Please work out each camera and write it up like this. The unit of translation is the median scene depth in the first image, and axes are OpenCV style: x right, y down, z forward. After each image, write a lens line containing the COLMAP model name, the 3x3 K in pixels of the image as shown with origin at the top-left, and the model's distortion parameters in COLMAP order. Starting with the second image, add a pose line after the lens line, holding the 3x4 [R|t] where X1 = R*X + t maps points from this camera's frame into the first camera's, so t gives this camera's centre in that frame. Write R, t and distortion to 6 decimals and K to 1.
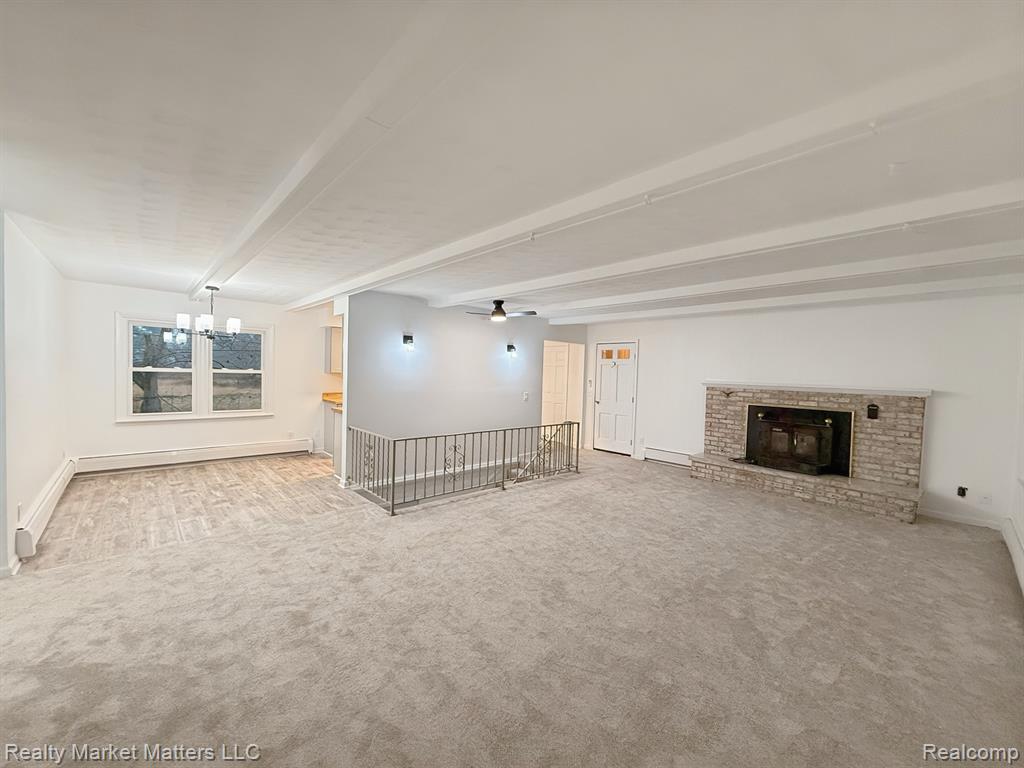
lens RADIAL K [[404.3, 0, 508.8], [0, 404.3, 380.9], [0, 0, 1]] dist [-0.005045, -0.000405]
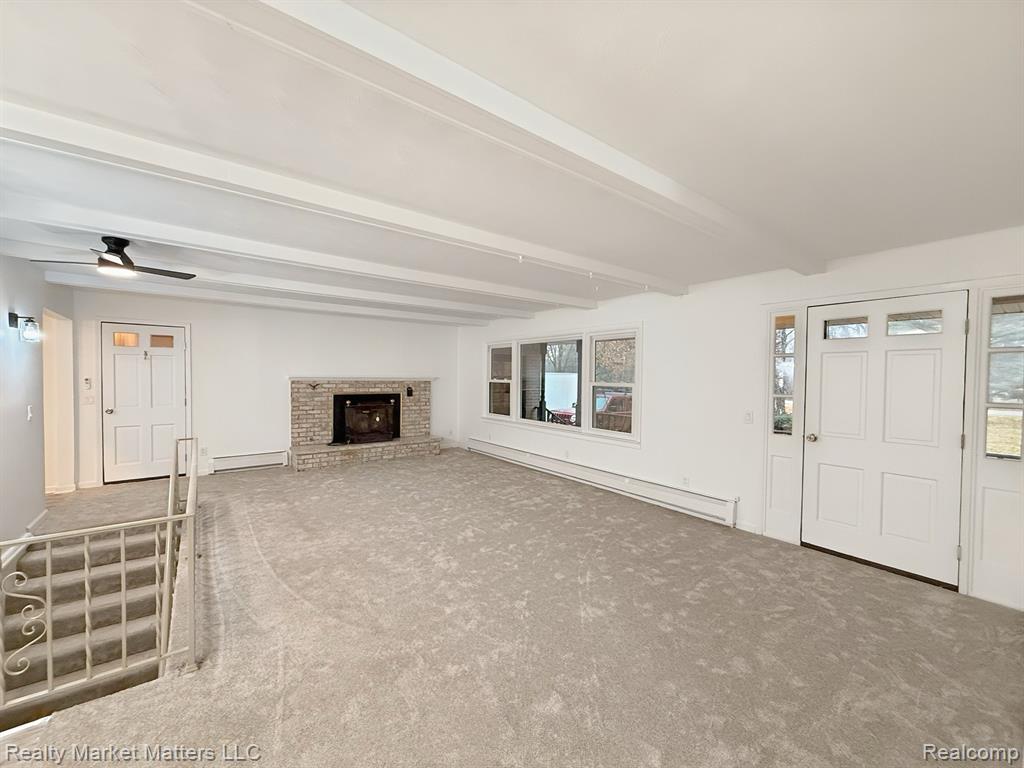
lens RADIAL K [[404.3, 0, 508.5], [0, 404.3, 385.8], [0, 0, 1]] dist [-0.005045, -0.000405]
pose [[0.098058, -0.054924, 0.993664, -0.529486], [0.014291, 0.998451, 0.053778, -0.021434], [-0.995078, 0.008927, 0.098691, 0.422567]]
